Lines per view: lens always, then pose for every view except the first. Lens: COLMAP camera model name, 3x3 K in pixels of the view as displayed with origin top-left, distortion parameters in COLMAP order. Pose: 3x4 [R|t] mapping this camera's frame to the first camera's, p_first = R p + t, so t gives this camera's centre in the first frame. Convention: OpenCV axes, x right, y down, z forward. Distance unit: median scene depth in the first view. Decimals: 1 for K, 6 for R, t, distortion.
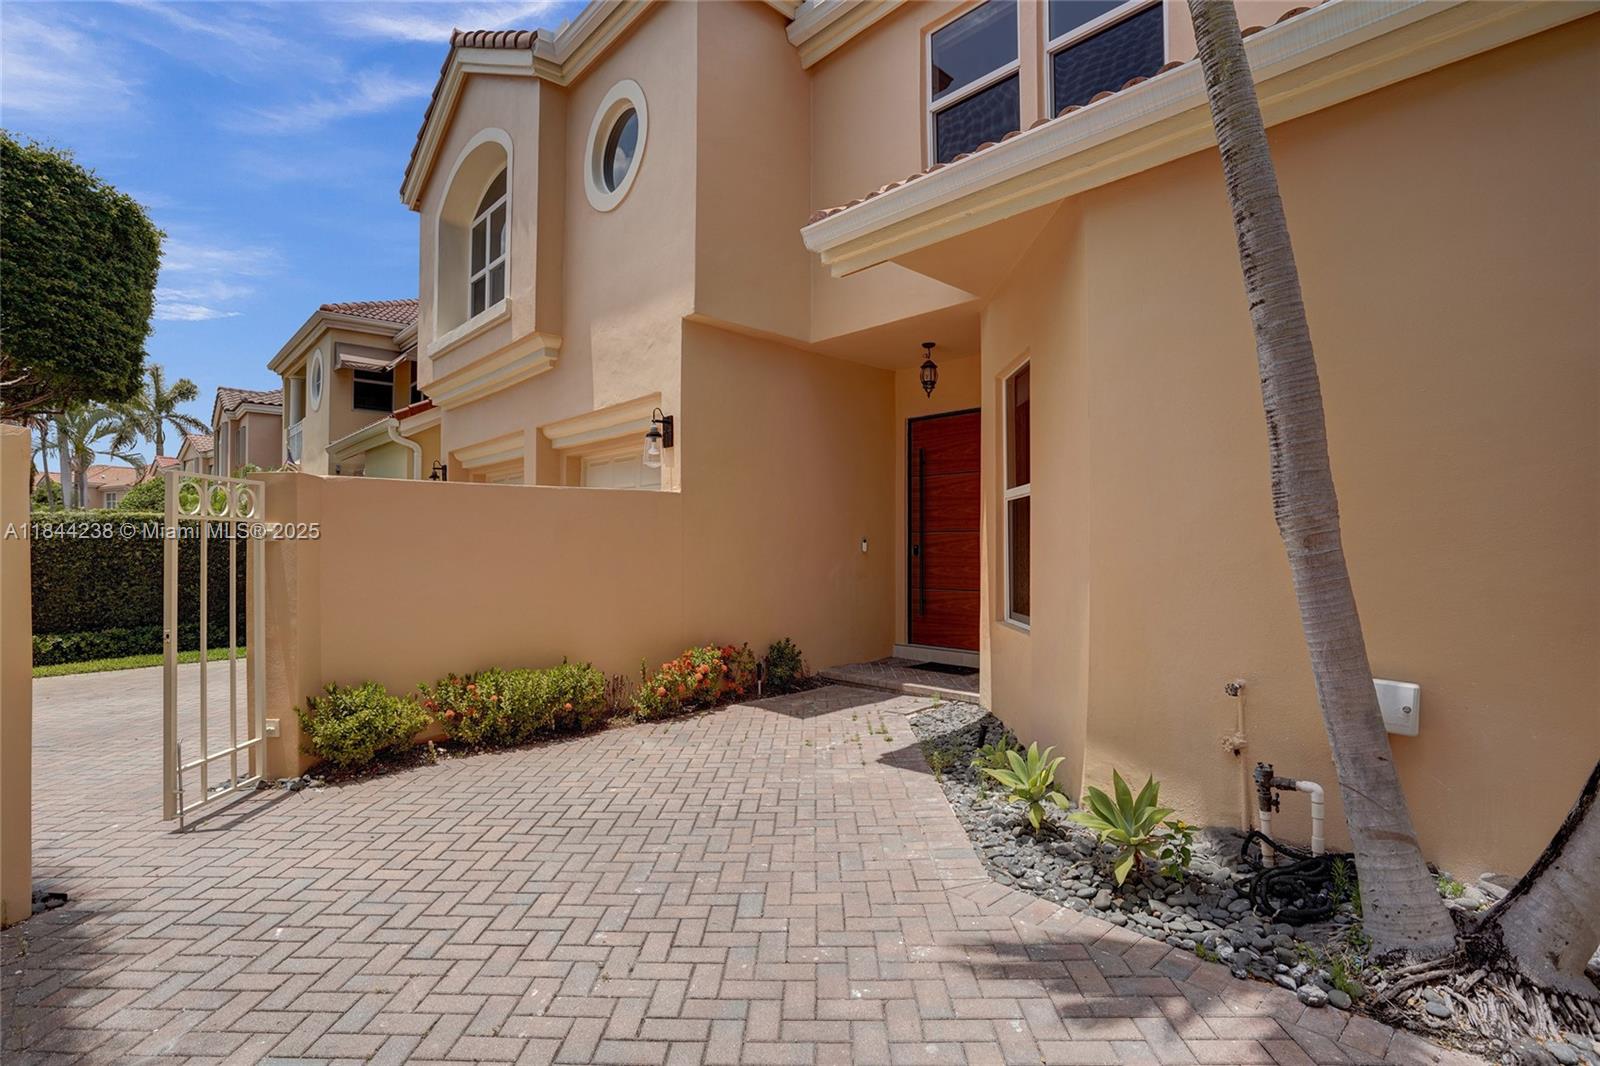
lens RADIAL K [[741.2, 0, 800.0], [0, 741.2, 533.0], [0, 0, 1]] dist [0.000868, -0.000070]
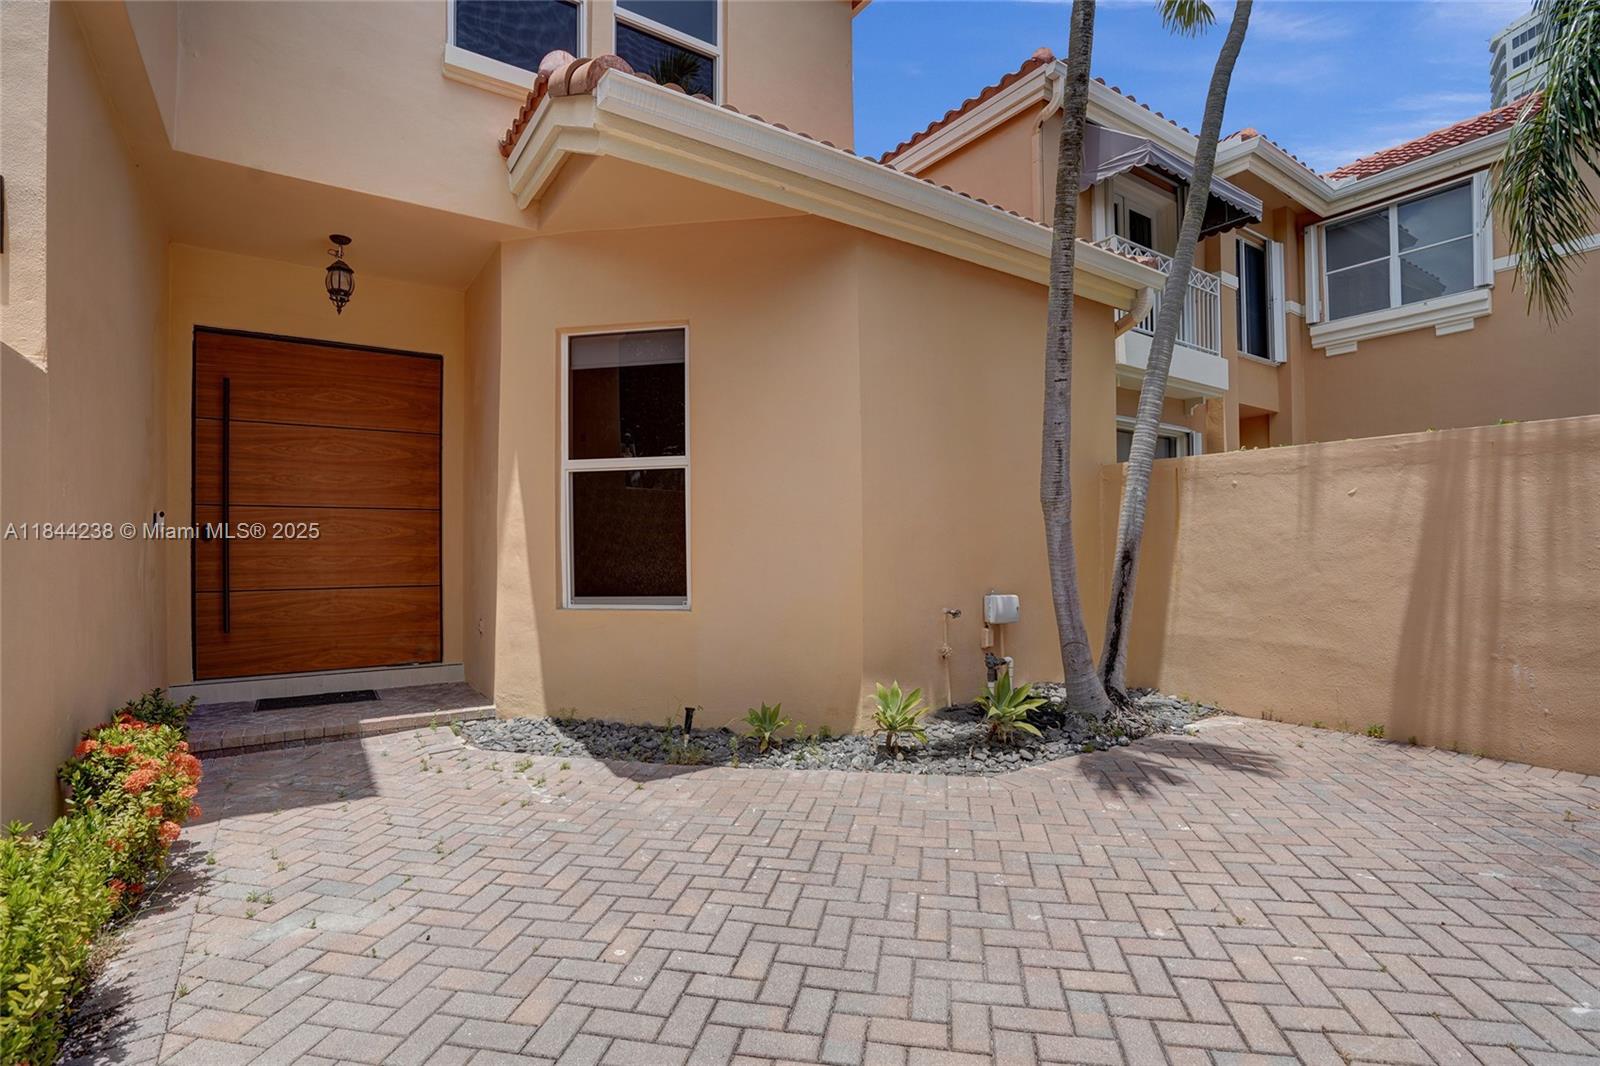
lens RADIAL K [[744.3, 0, 796.6], [0, 744.3, 545.5], [0, 0, 1]] dist [-0.060795, 0.022826]
pose [[0.195597, 0.003929, 0.980676, -0.622838], [-0.011358, 0.999934, -0.001741, 0.050568], [-0.980618, -0.010798, 0.195629, 0.658634]]
